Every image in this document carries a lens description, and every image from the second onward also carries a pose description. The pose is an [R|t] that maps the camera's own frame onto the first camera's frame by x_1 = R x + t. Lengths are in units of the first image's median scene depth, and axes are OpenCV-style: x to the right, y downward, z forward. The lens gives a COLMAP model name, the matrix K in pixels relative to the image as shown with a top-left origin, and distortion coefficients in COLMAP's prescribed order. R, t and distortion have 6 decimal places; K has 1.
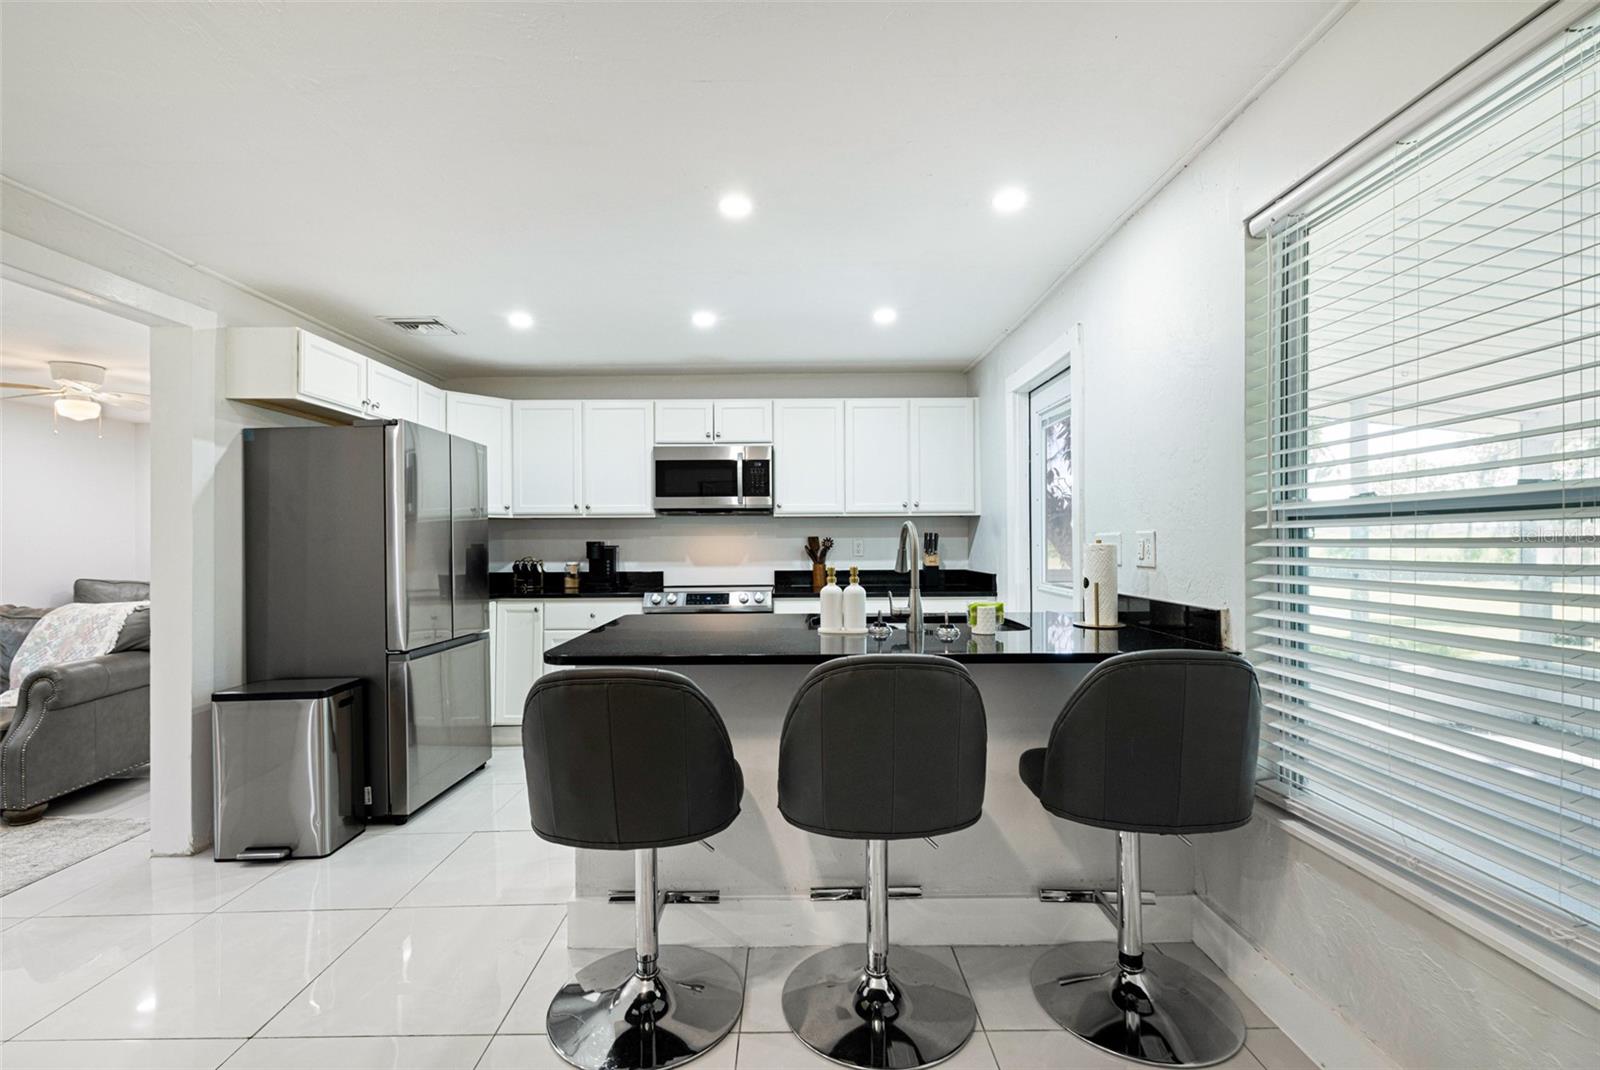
lens RADIAL K [[689.5, 0, 792.4], [0, 689.5, 530.0], [0, 0, 1]] dist [-0.001286, 0.000781]
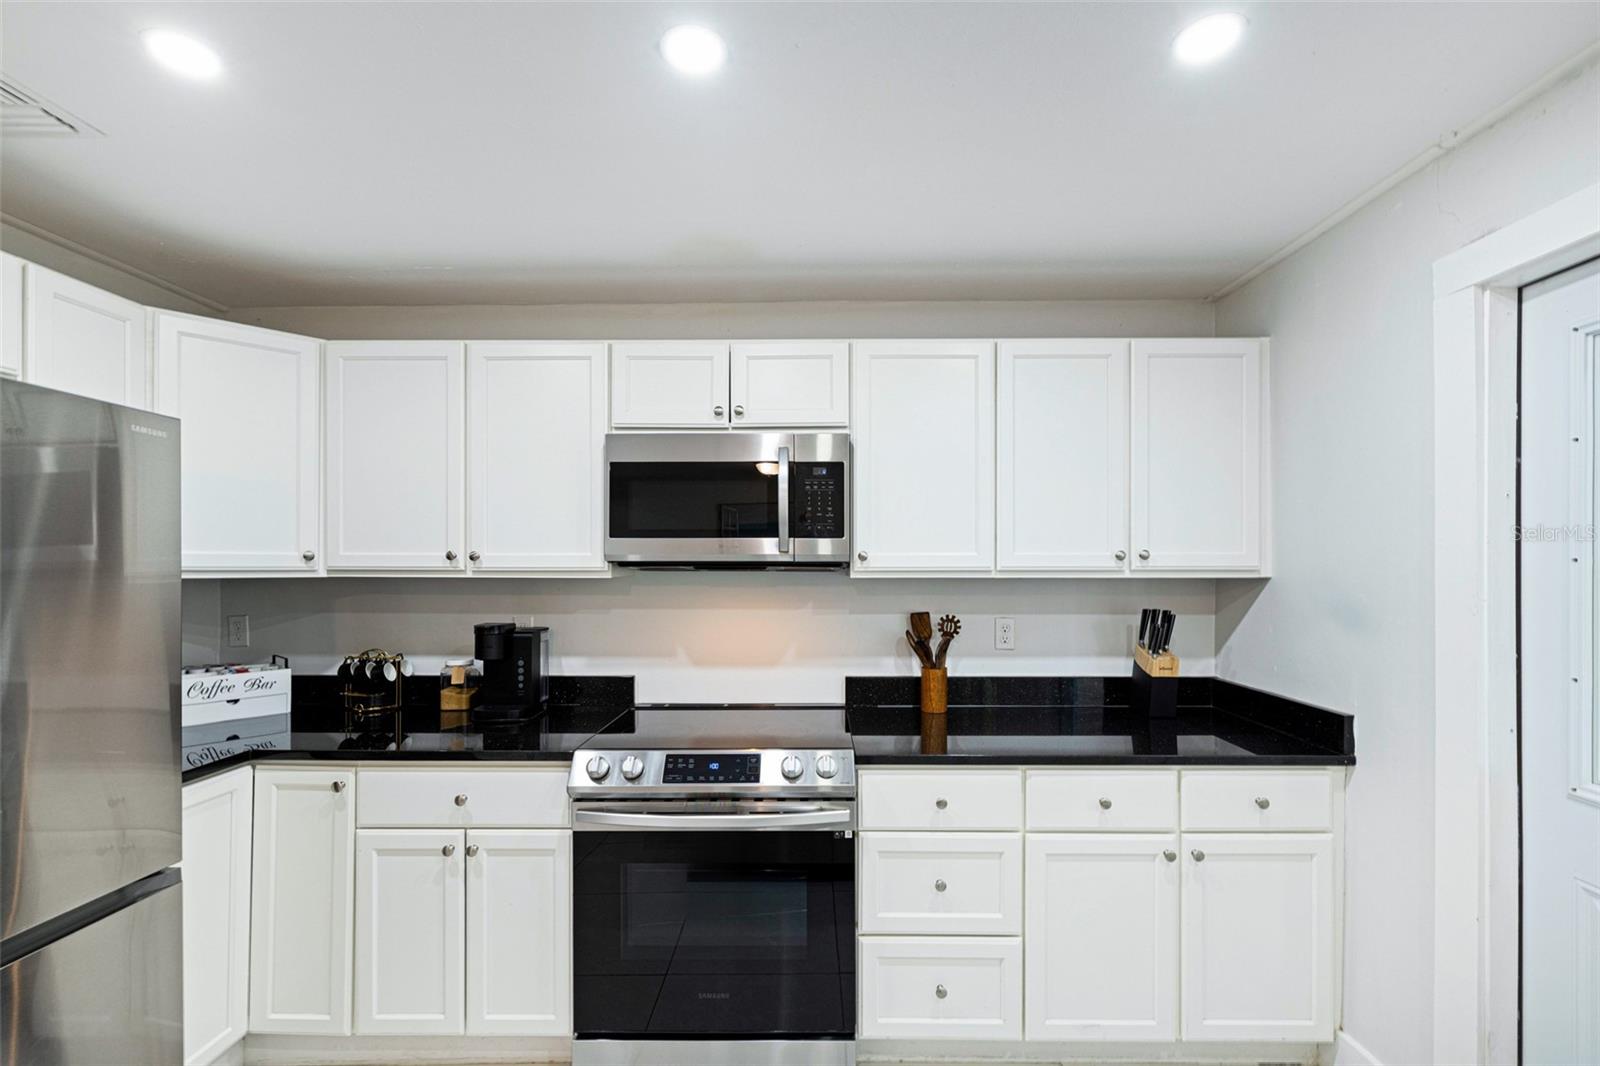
lens RADIAL K [[689.5, 0, 811.6], [0, 689.5, 549.8], [0, 0, 1]] dist [-0.001286, 0.000781]
pose [[0.999926, 0.005829, -0.010681, -0.049599], [-0.005816, 0.999982, 0.001200, -0.040063], [0.010688, -0.001138, 0.999942, 0.506278]]
